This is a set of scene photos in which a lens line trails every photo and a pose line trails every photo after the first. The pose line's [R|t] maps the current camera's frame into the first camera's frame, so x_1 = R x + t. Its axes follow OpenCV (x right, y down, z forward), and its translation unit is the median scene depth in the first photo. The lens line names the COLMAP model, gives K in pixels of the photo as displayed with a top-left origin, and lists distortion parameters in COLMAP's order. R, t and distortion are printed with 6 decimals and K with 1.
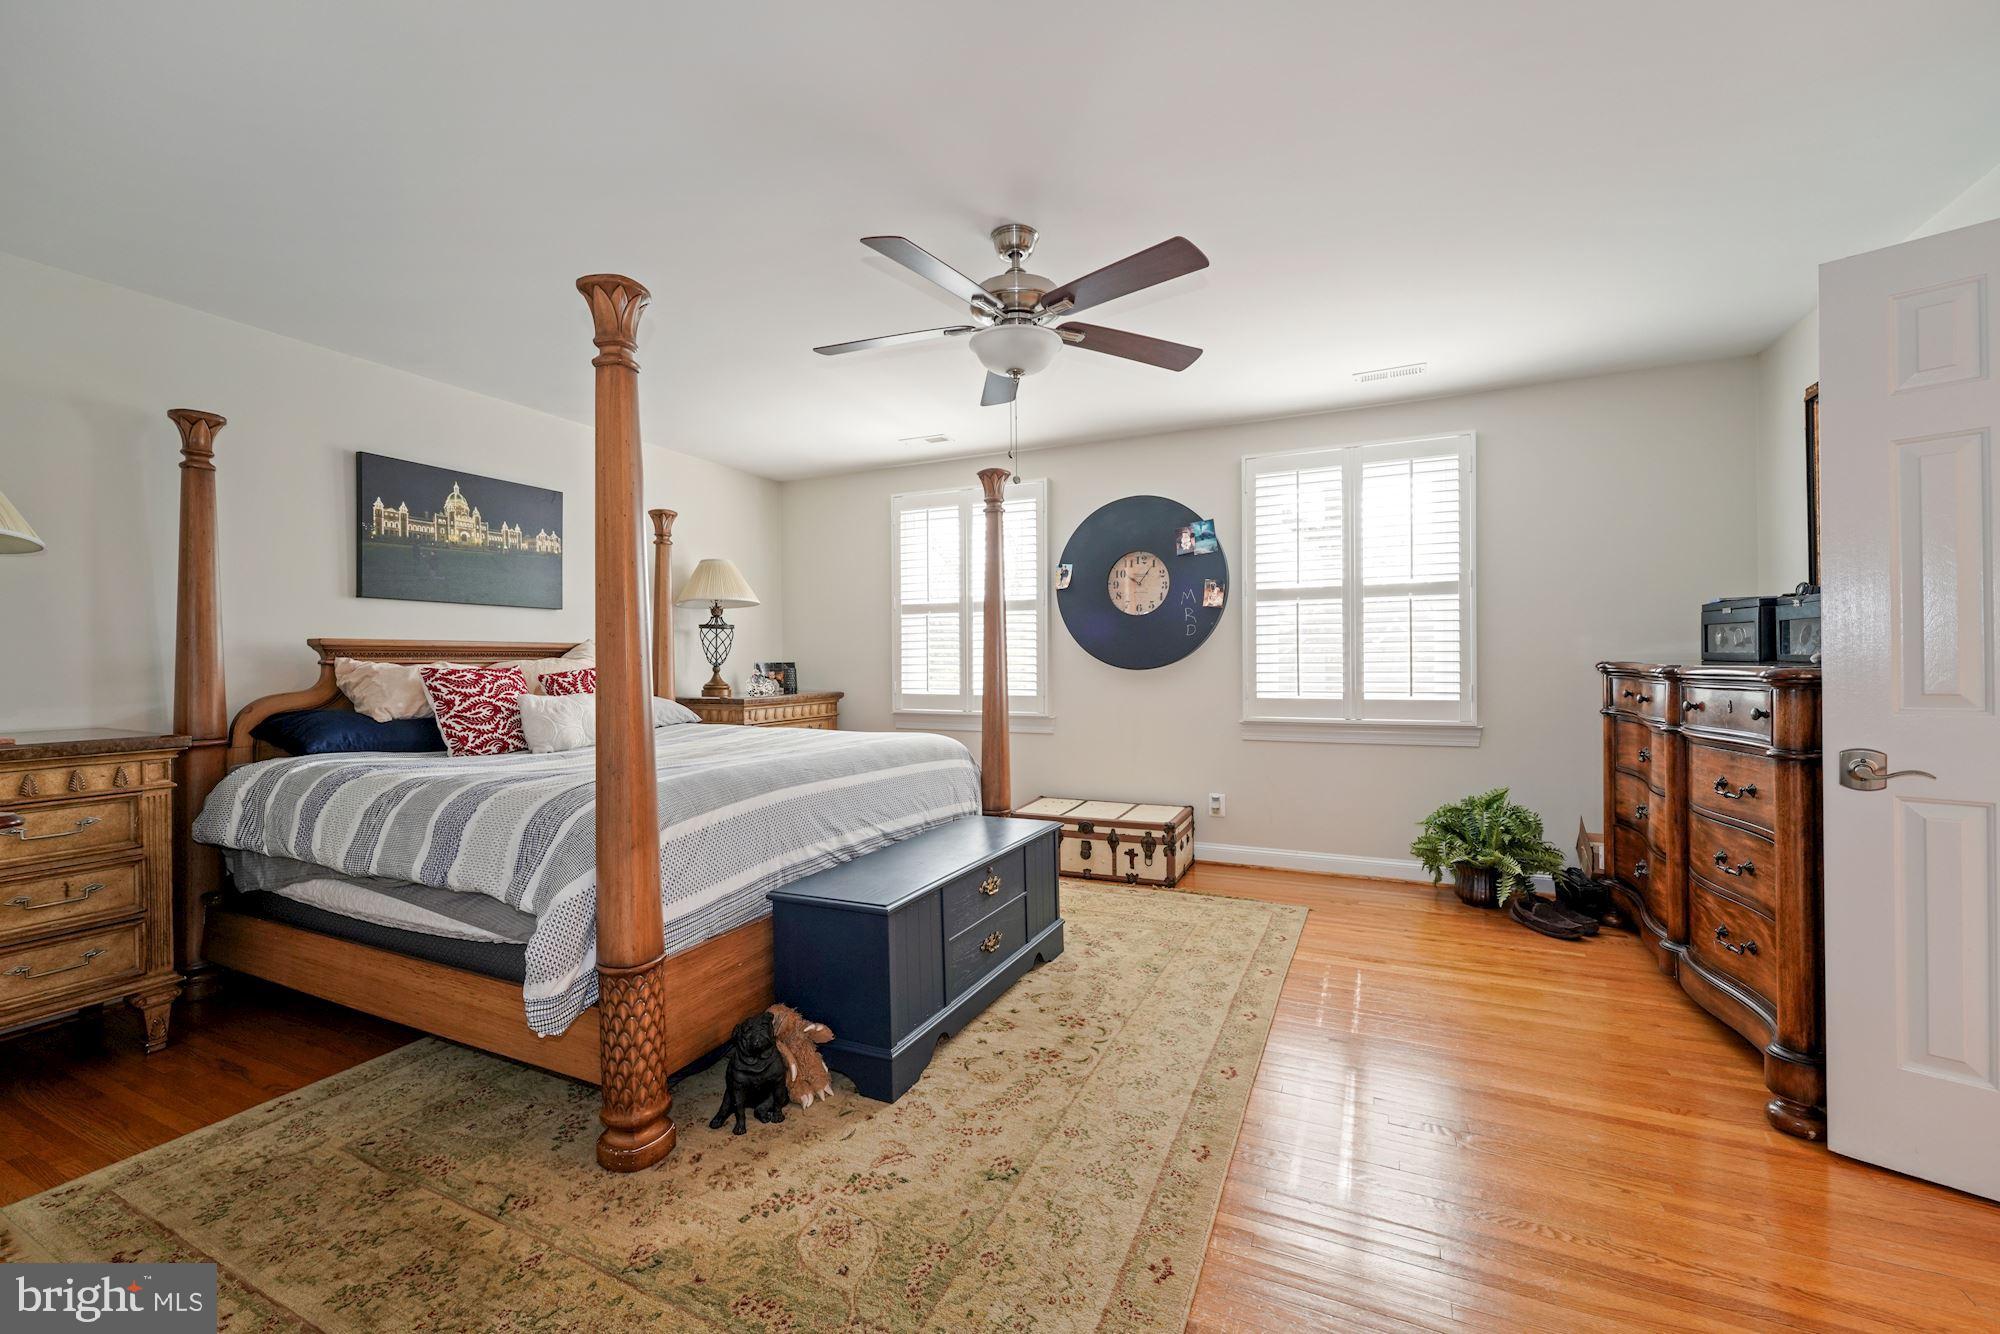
lens RADIAL K [[800.7, 0, 1000.0], [0, 800.7, 667.0], [0, 0, 1]] dist [0.000320, 0.000278]
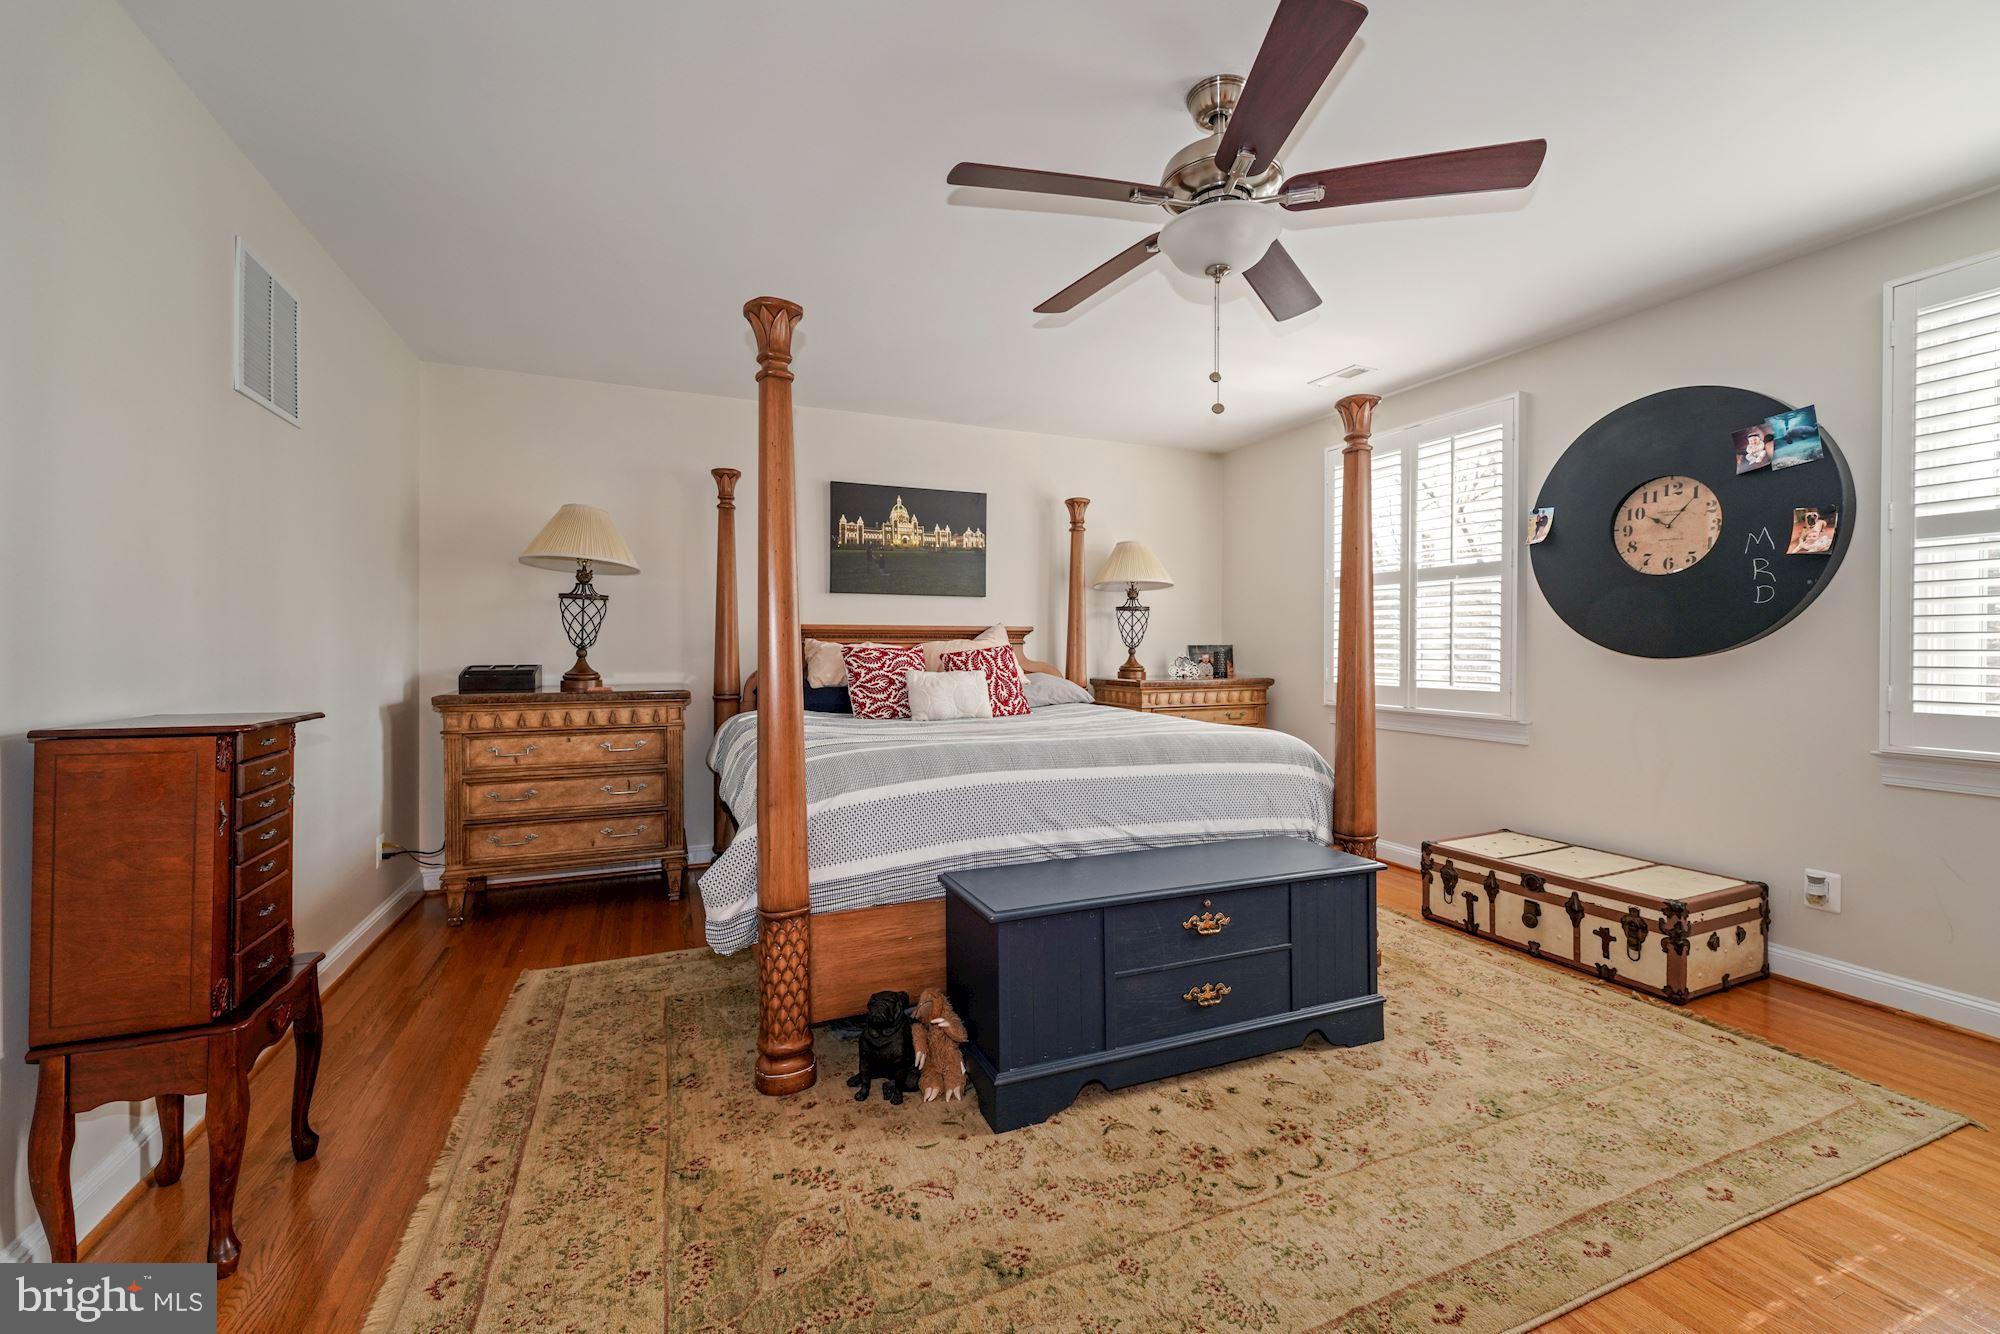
lens RADIAL K [[806.2, 0, 997.2], [0, 806.2, 654.0], [0, 0, 1]] dist [-0.000111, -0.000056]
pose [[0.741815, 0.012393, -0.670490, 0.284691], [-0.010211, 0.999922, 0.007184, 0.000825], [0.670527, 0.001517, 0.741884, 0.202218]]
